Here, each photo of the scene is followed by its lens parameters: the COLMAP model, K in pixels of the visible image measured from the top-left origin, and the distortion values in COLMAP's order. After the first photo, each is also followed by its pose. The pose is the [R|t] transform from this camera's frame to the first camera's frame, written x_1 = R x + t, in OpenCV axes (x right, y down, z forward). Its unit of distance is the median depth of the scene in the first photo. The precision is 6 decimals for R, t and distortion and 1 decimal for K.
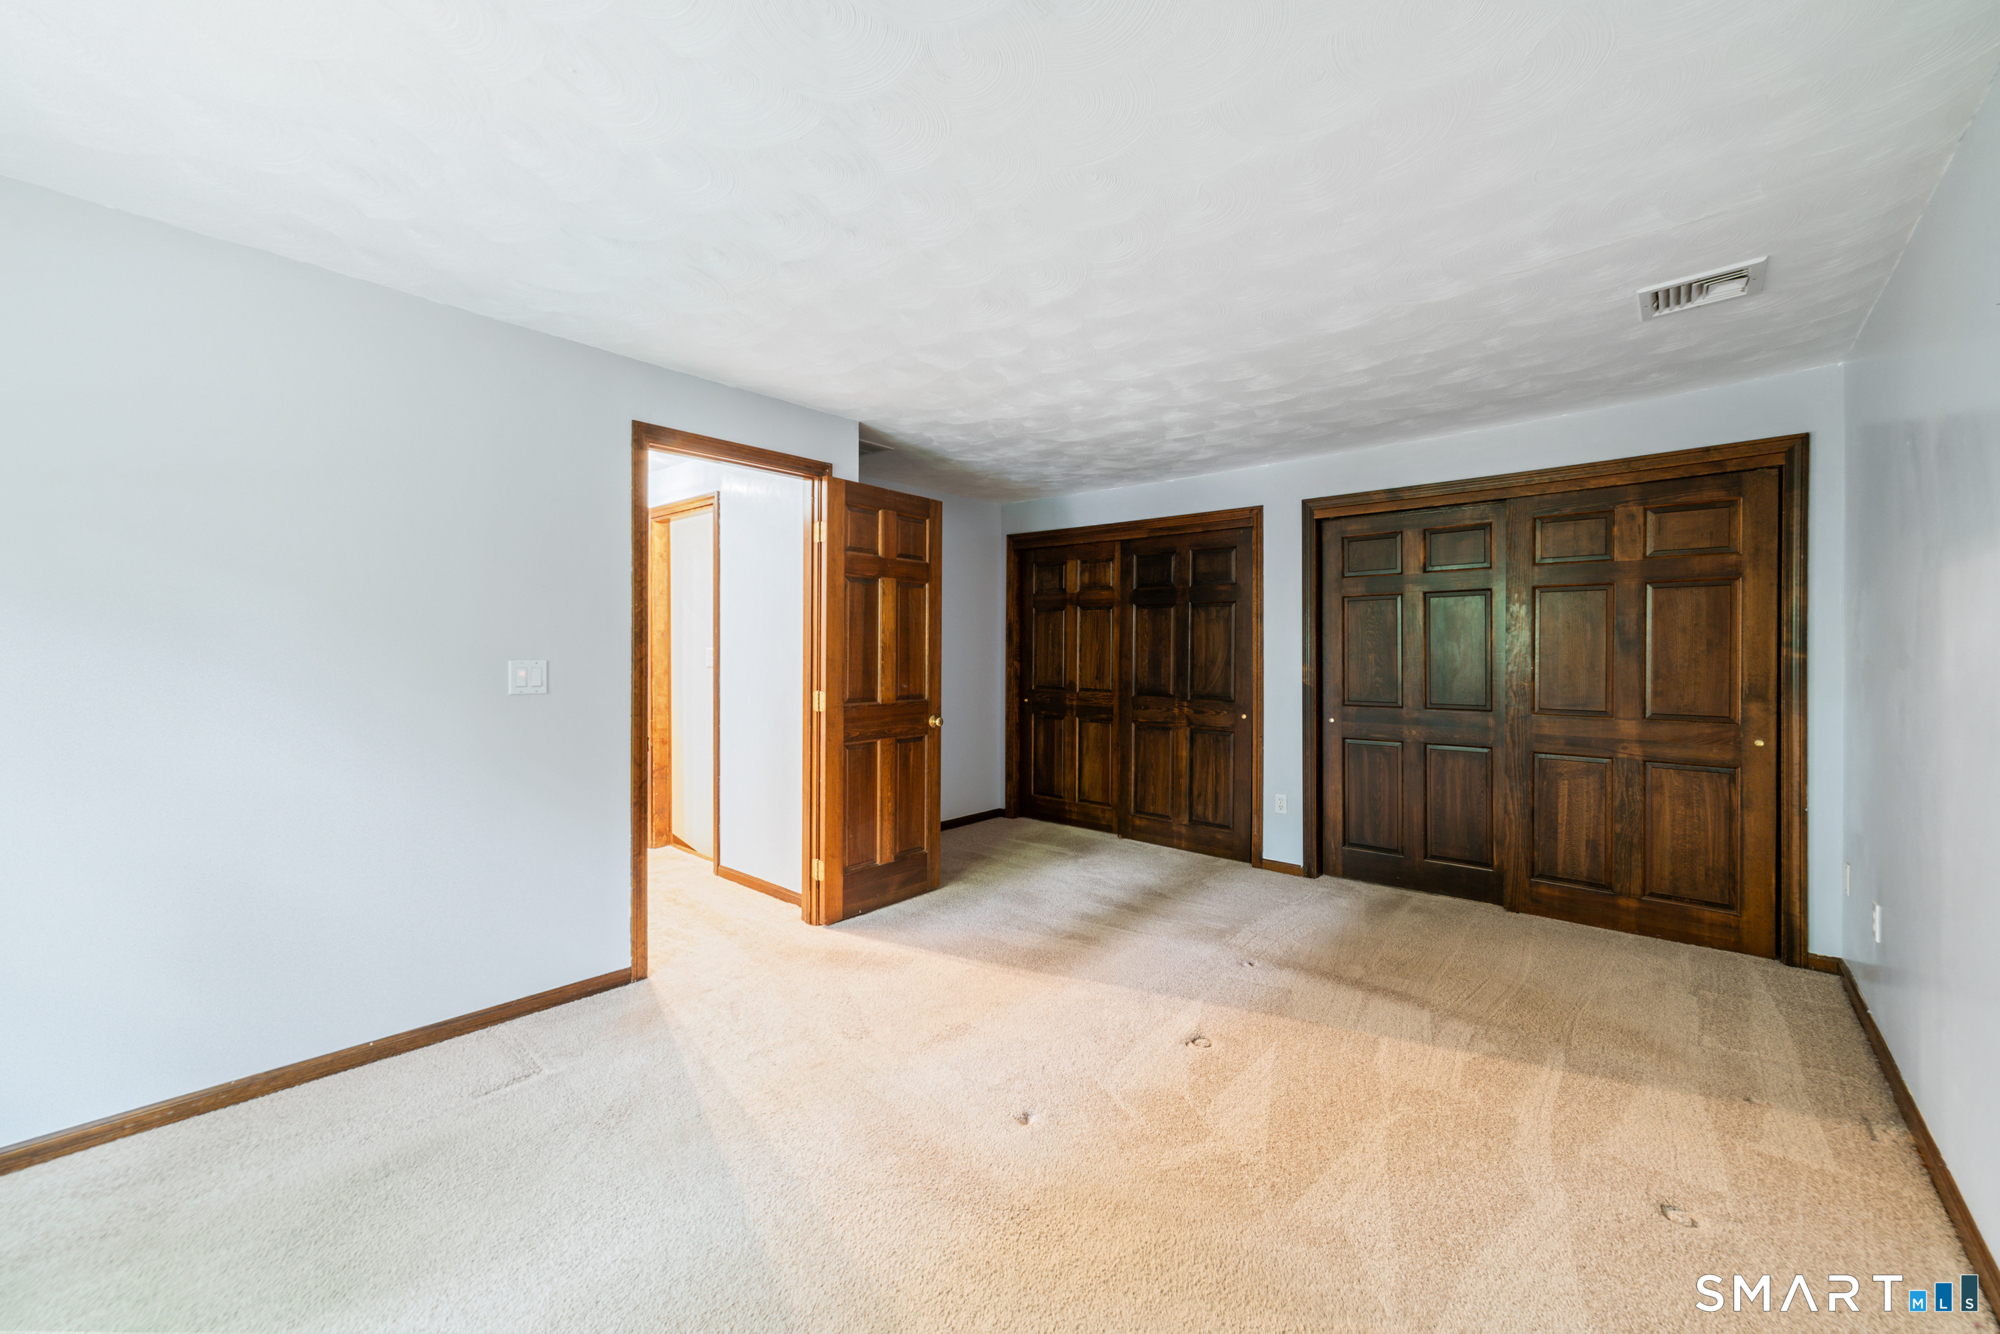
lens RADIAL K [[786.0, 0, 1011.5], [0, 786.0, 646.9], [0, 0, 1]] dist [-0.000213, -0.000036]
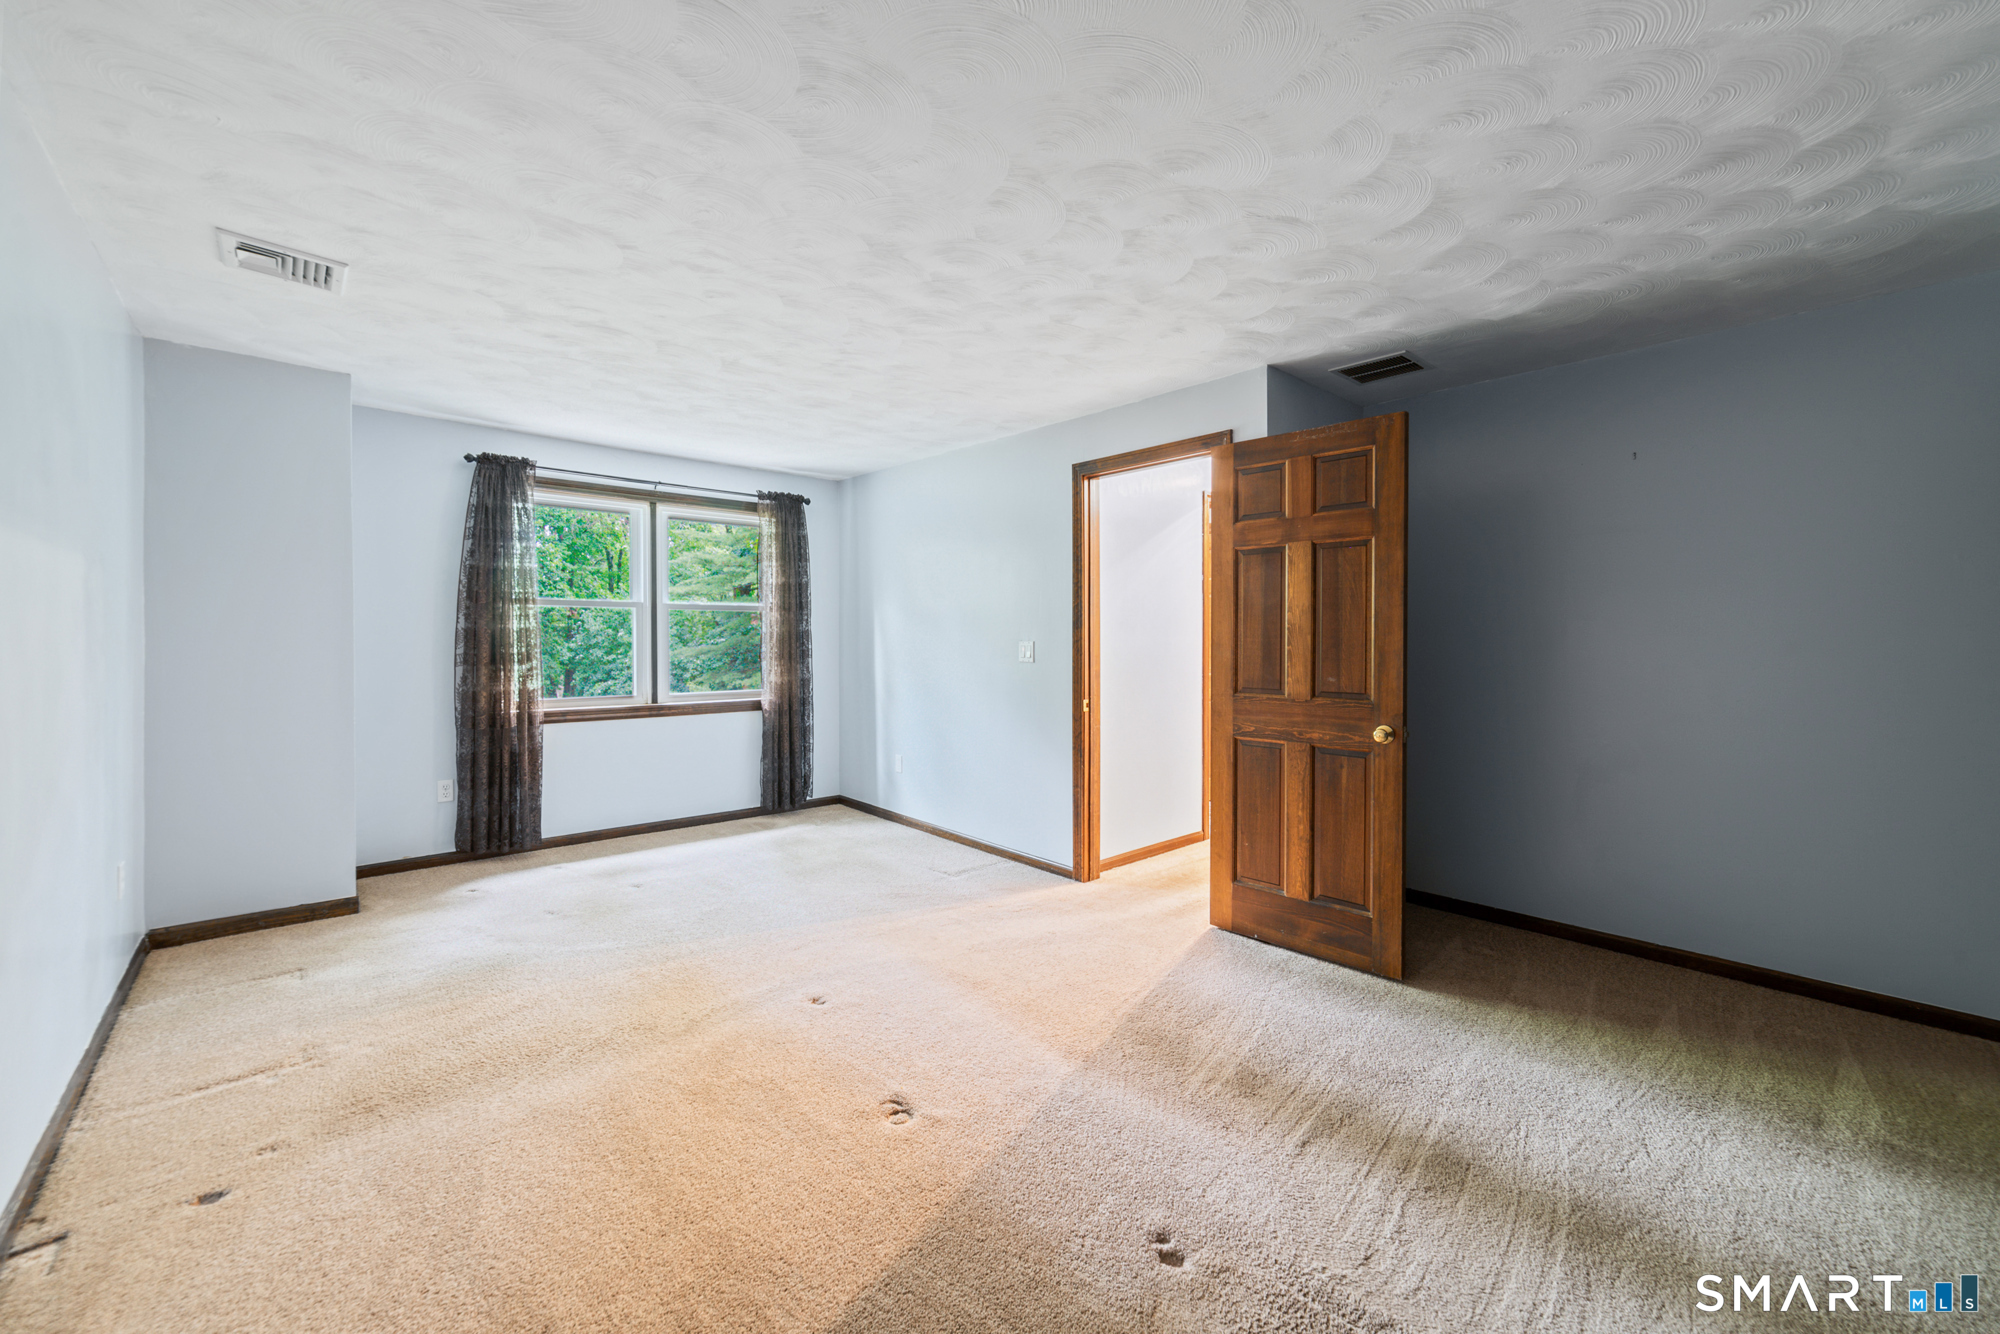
lens RADIAL K [[786.0, 0, 1011.5], [0, 786.0, 646.9], [0, 0, 1]] dist [-0.000213, -0.000036]
pose [[-0.118092, 0.001093, -0.993002, 0.678422], [-0.004204, 0.999990, 0.001601, 0.019170], [0.992994, 0.004364, -0.118087, 0.816429]]
